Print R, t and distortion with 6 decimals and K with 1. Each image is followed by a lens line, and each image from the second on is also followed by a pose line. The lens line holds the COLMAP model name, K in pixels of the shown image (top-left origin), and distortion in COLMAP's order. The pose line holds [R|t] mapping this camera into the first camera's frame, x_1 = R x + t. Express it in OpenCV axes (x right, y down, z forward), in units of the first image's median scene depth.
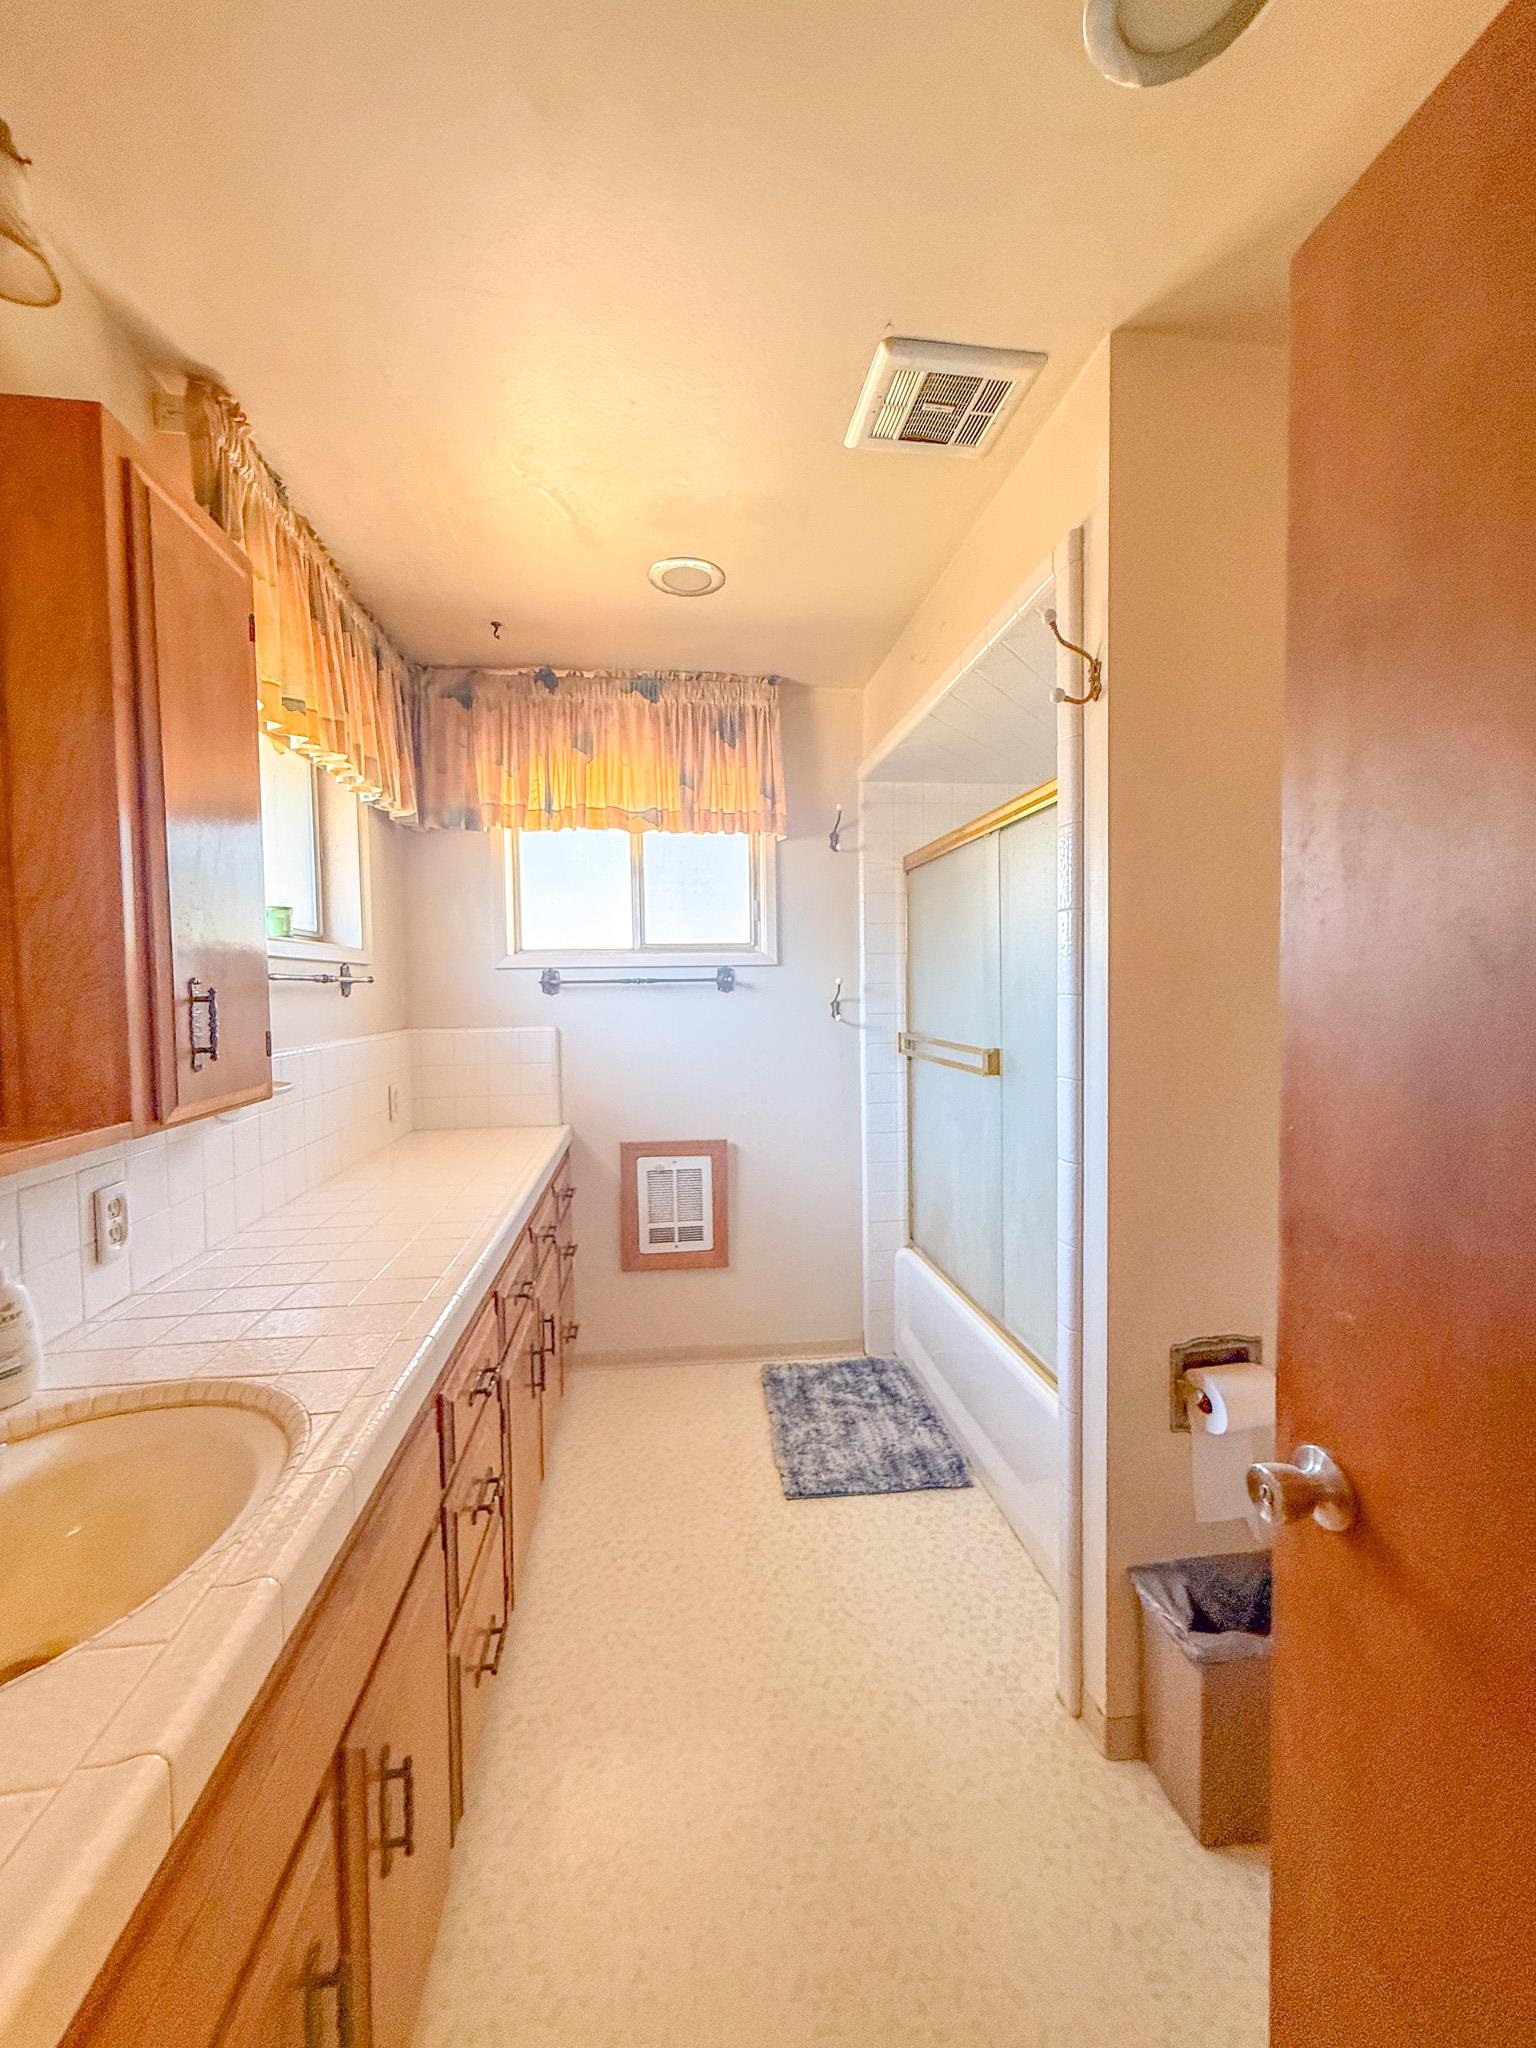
lens RADIAL K [[817.0, 0, 765.2], [0, 817.0, 1019.2], [0, 0, 1]] dist [-0.000461, -0.000350]
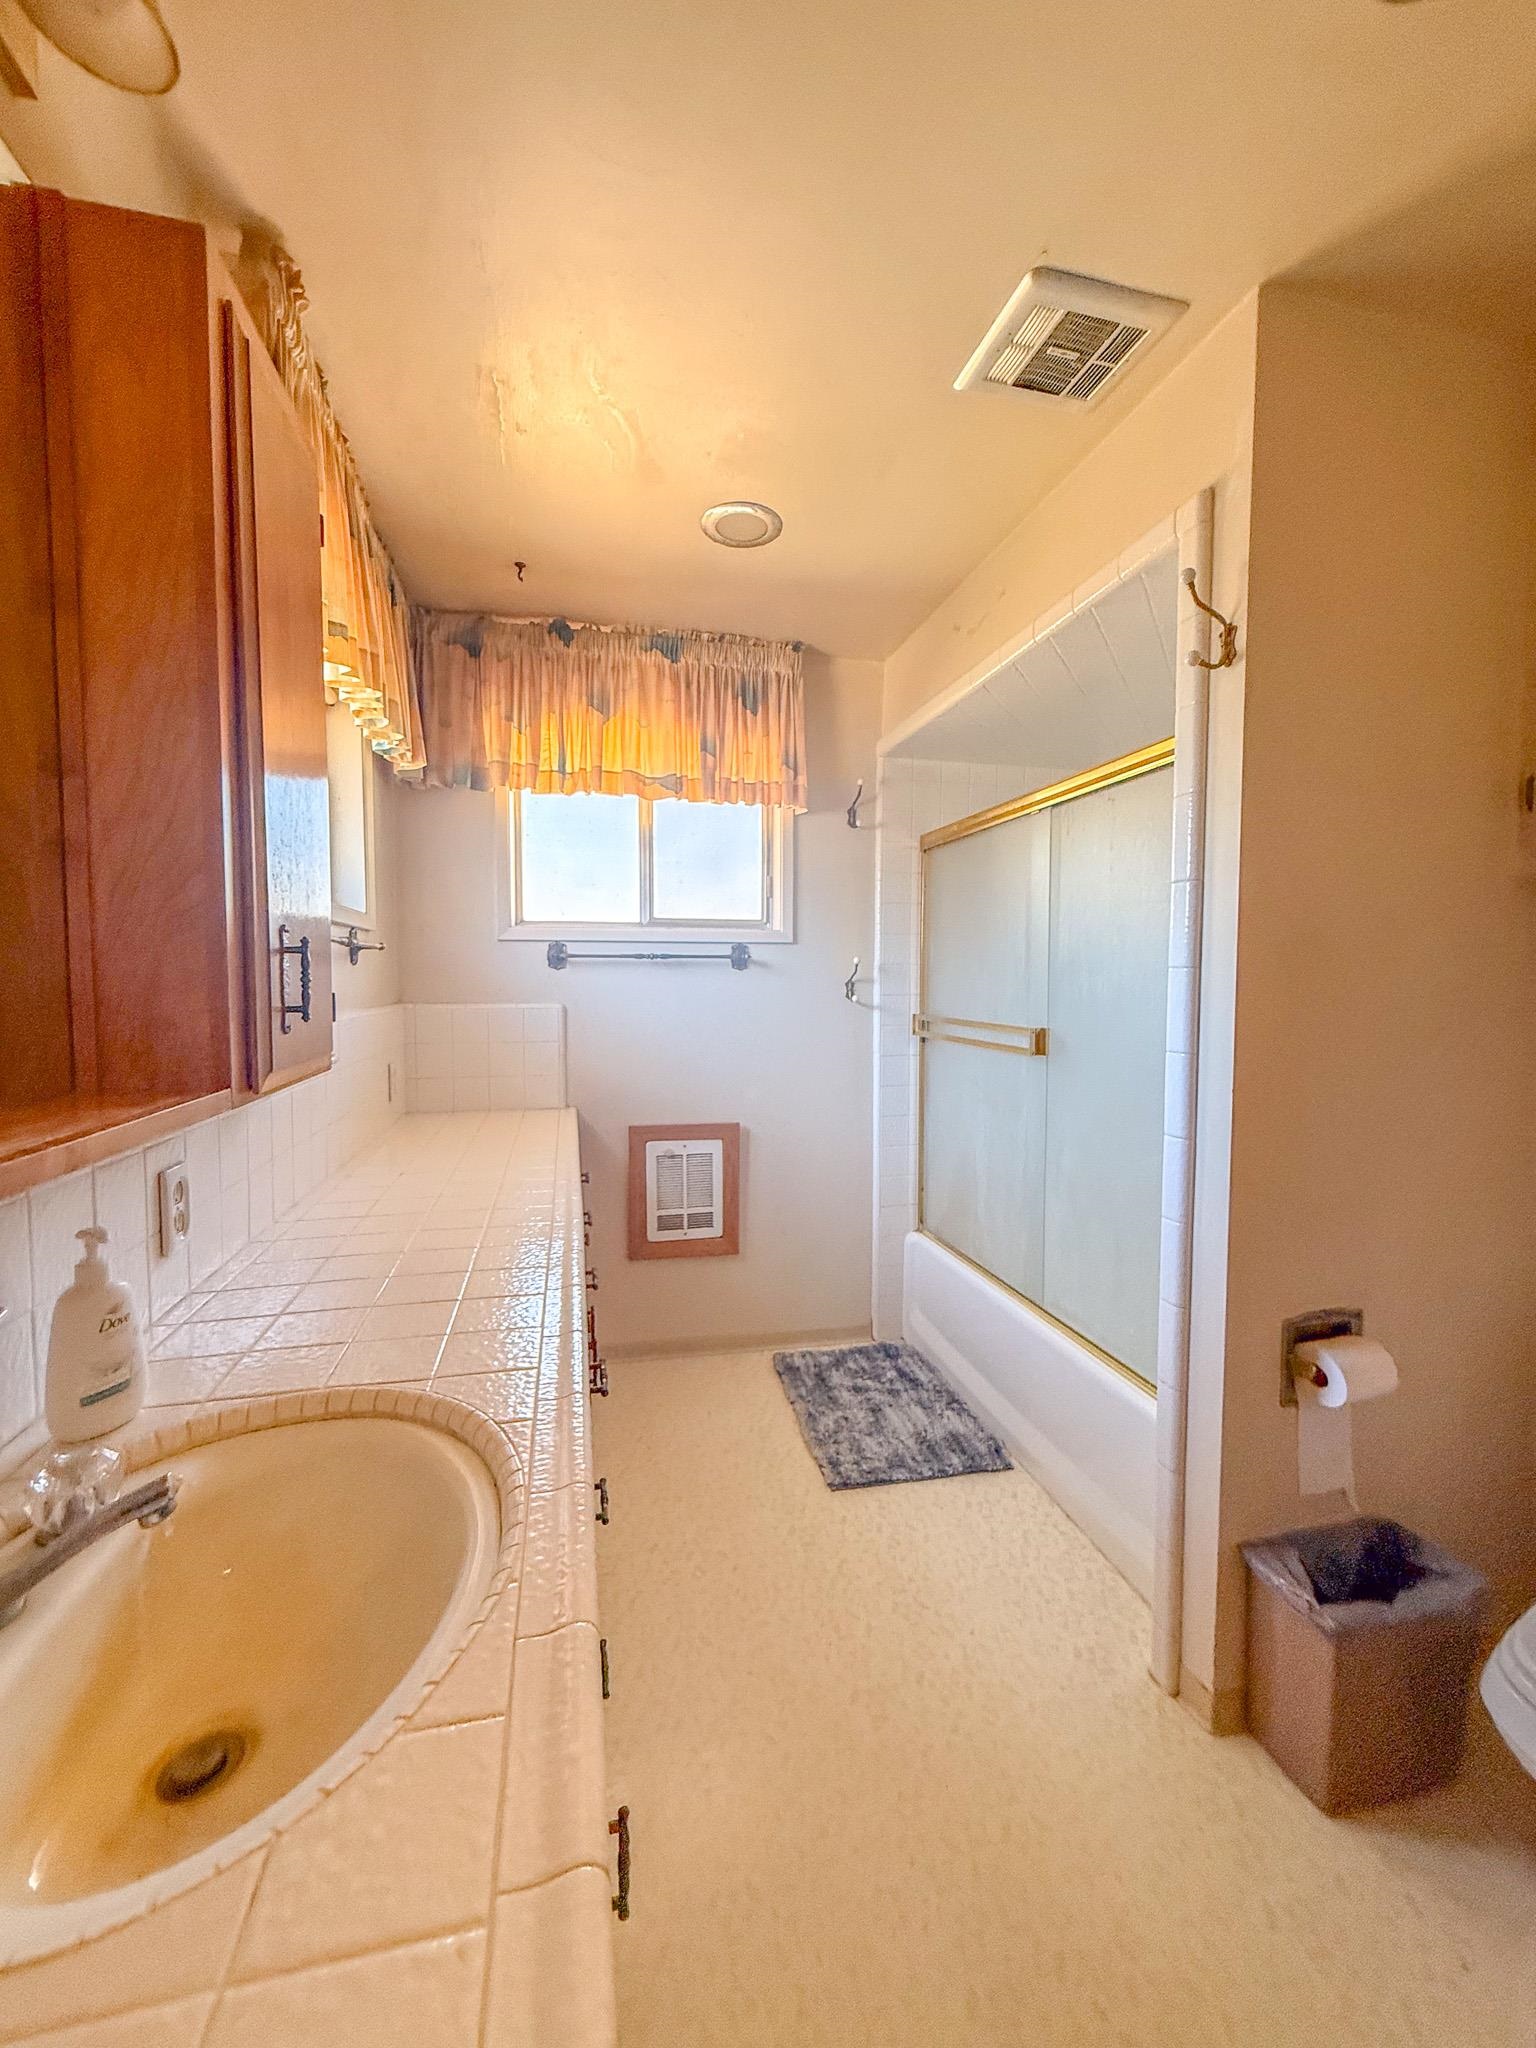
lens RADIAL K [[817.0, 0, 765.2], [0, 817.0, 1019.2], [0, 0, 1]] dist [-0.000461, -0.000350]
pose [[0.994811, 0.011060, 0.101135, -0.127474], [-0.012266, 0.999861, 0.011311, 0.015101], [-0.100996, -0.012493, 0.994808, 0.040929]]
